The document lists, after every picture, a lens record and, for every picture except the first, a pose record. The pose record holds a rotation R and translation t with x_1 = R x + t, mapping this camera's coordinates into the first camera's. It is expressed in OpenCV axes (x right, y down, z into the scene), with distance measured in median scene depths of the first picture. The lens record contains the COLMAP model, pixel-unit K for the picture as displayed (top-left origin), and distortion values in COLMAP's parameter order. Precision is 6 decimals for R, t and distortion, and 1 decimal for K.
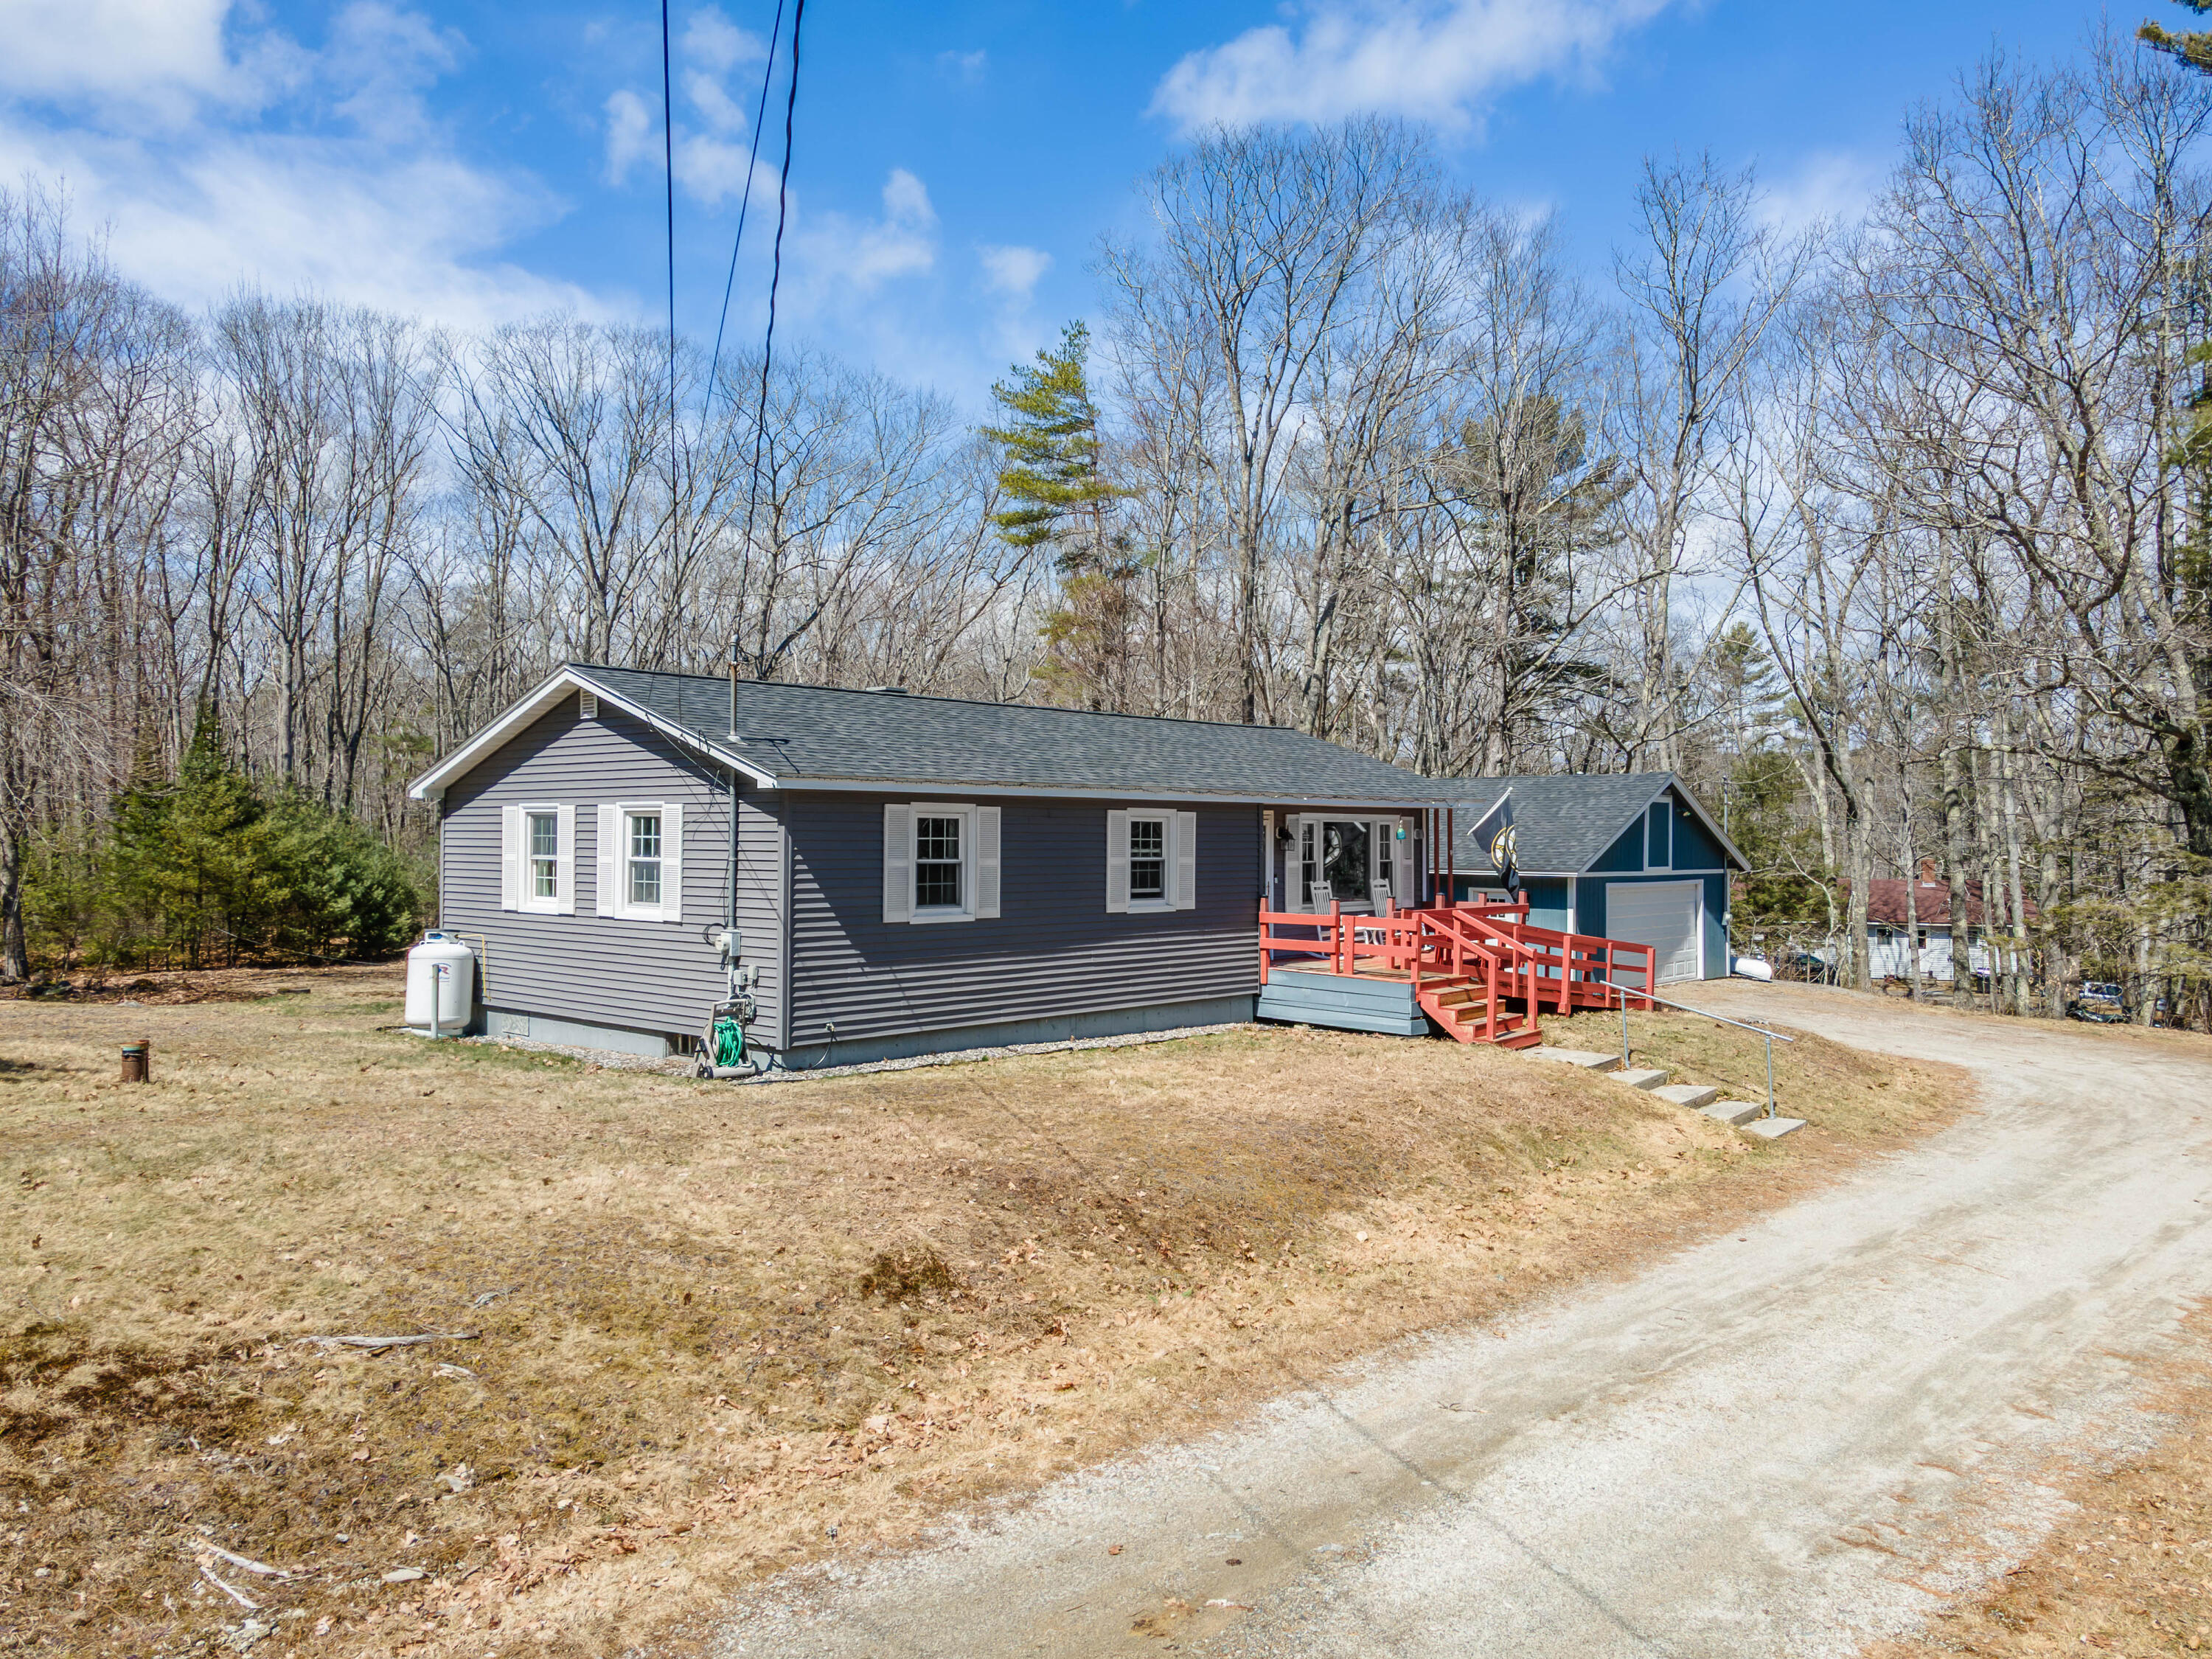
lens RADIAL K [[1615.0, 0, 1102.8], [0, 1615.0, 838.5], [0, 0, 1]] dist [0.052947, -0.001439]
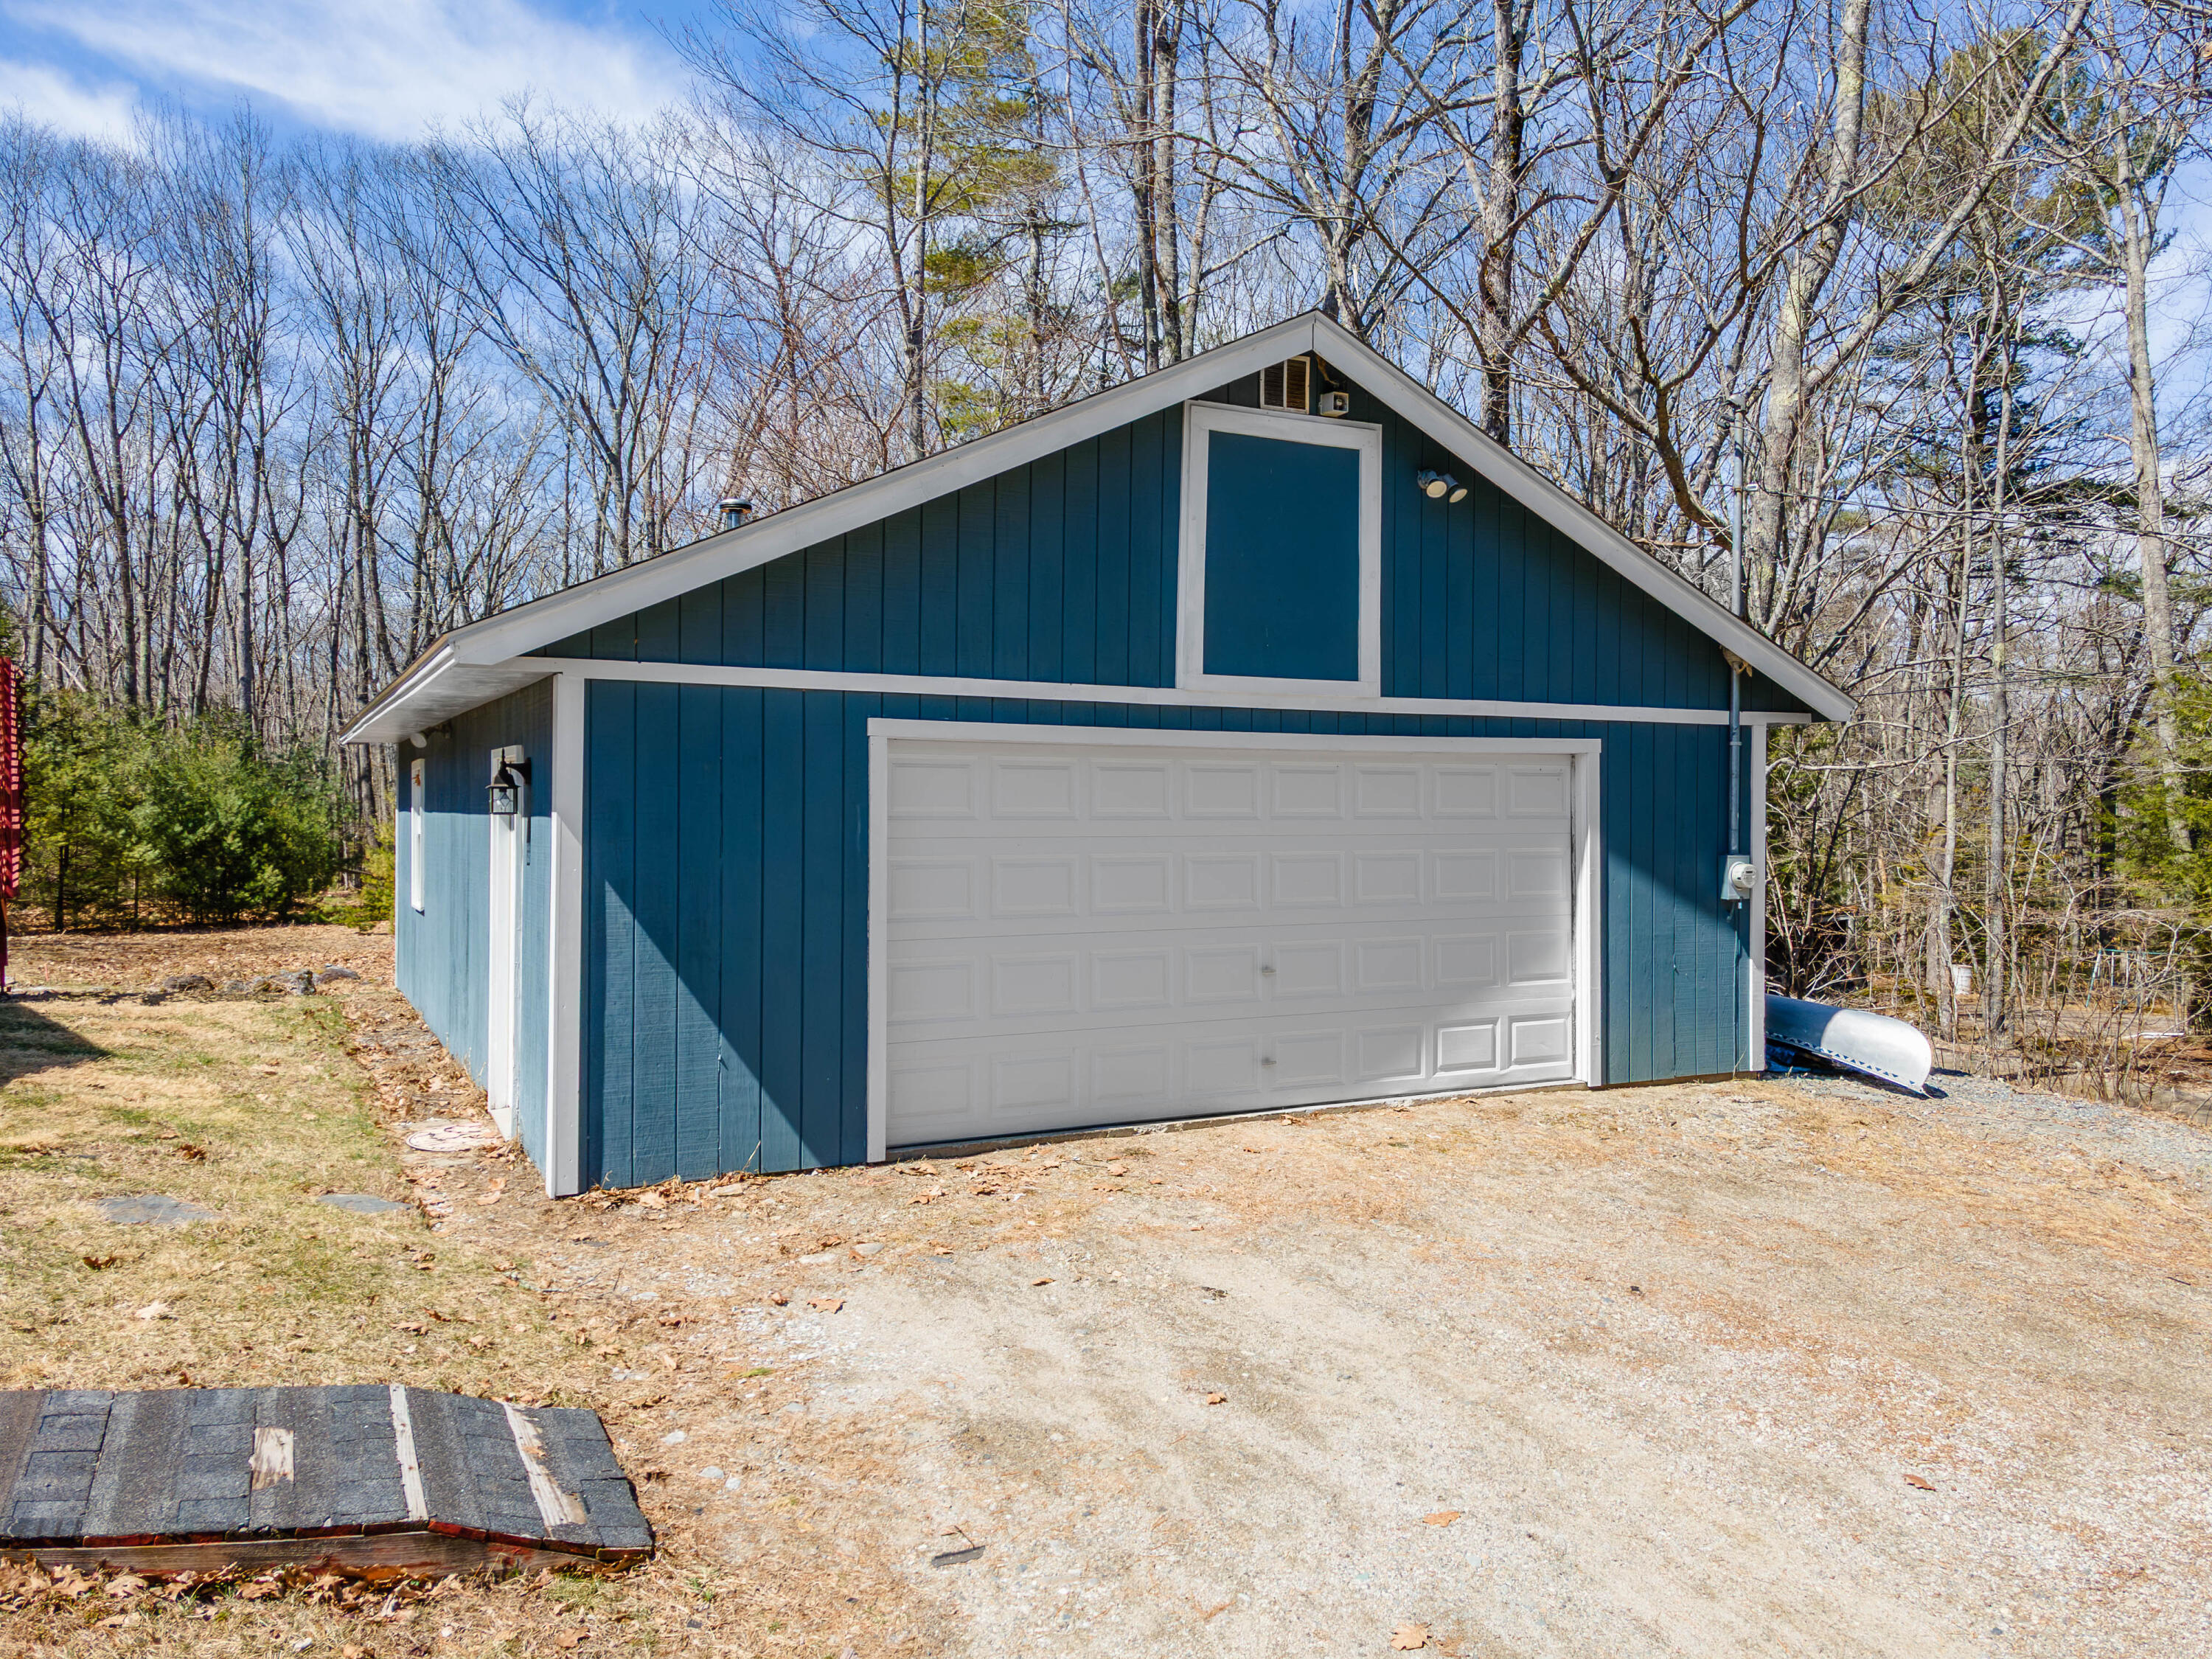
lens RADIAL K [[1615.0, 0, 1111.7], [0, 1615.0, 821.1], [0, 0, 1]] dist [0.052947, -0.001439]
pose [[0.938926, -0.002617, -0.344109, 0.738802], [0.004714, 0.999975, 0.005258, 0.072023], [0.344086, -0.006559, 0.938915, 1.330853]]
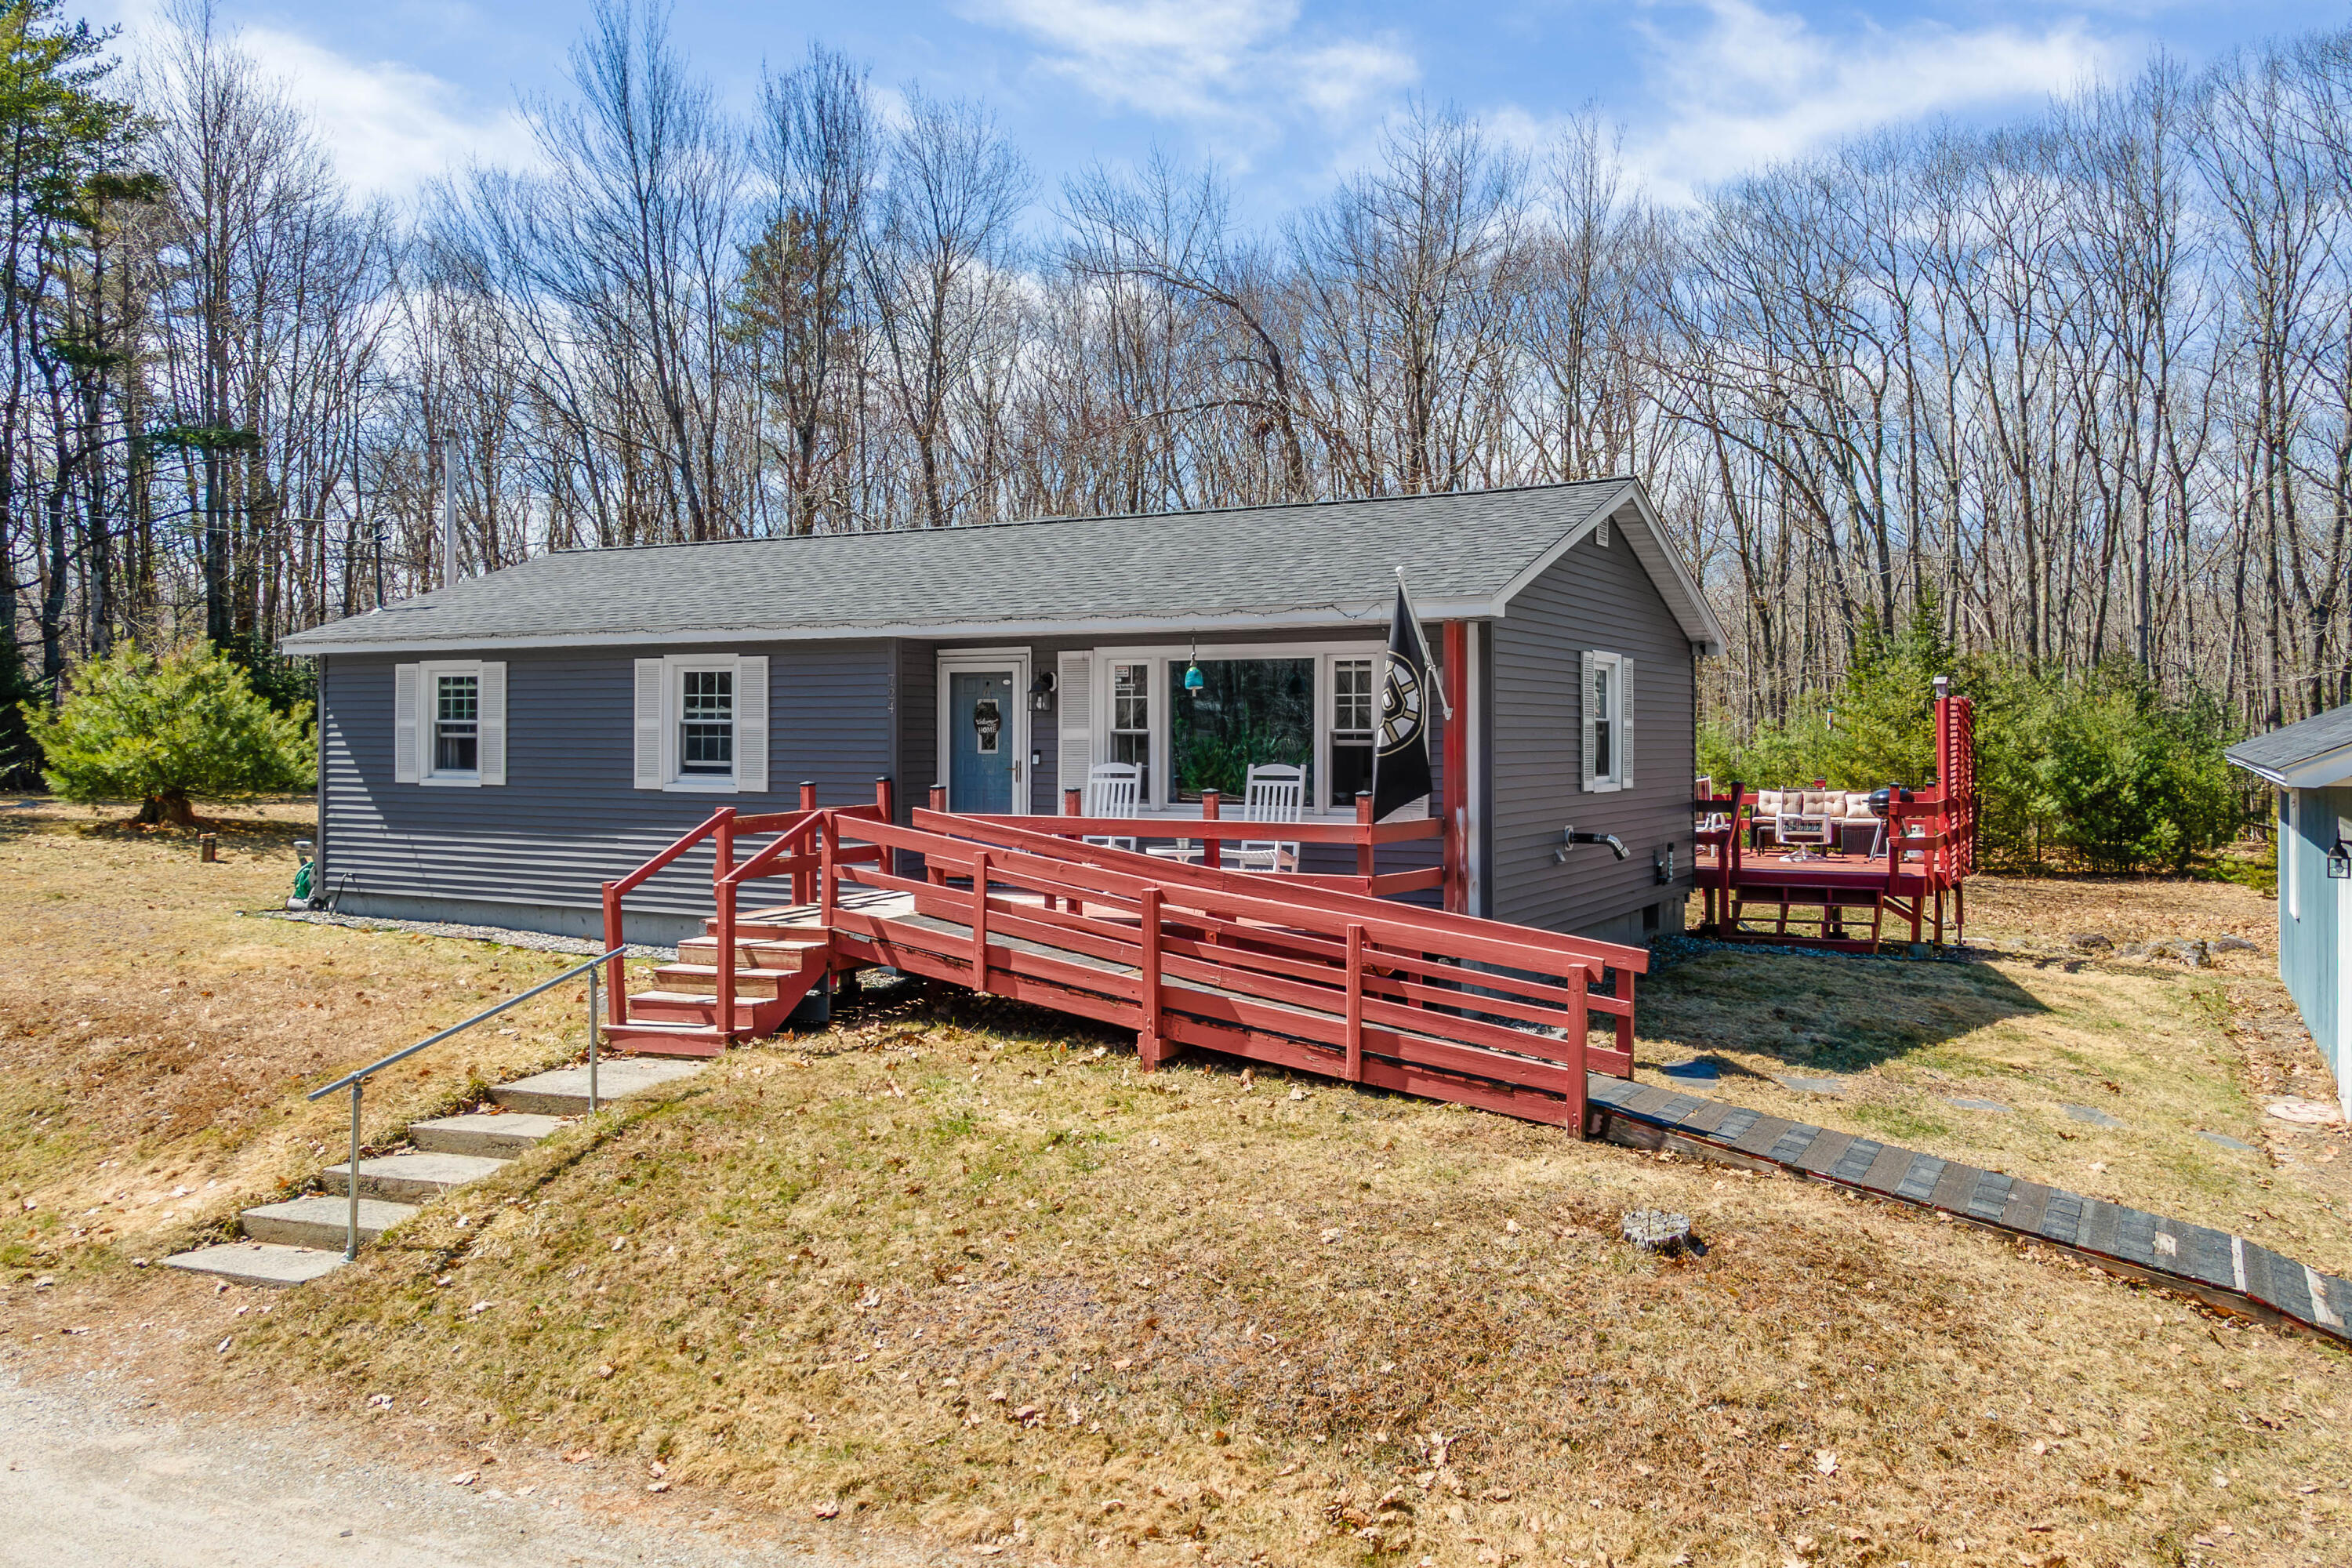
lens RADIAL K [[1748.6, 0, 1166.8], [0, 1748.6, 720.3], [0, 0, 1]] dist [0.040646, 0.007648]
pose [[0.228435, -0.010124, -0.973506, 0.962340], [-0.000831, 0.999944, -0.010594, 0.022706], [0.973559, 0.003229, 0.228414, 1.128660]]
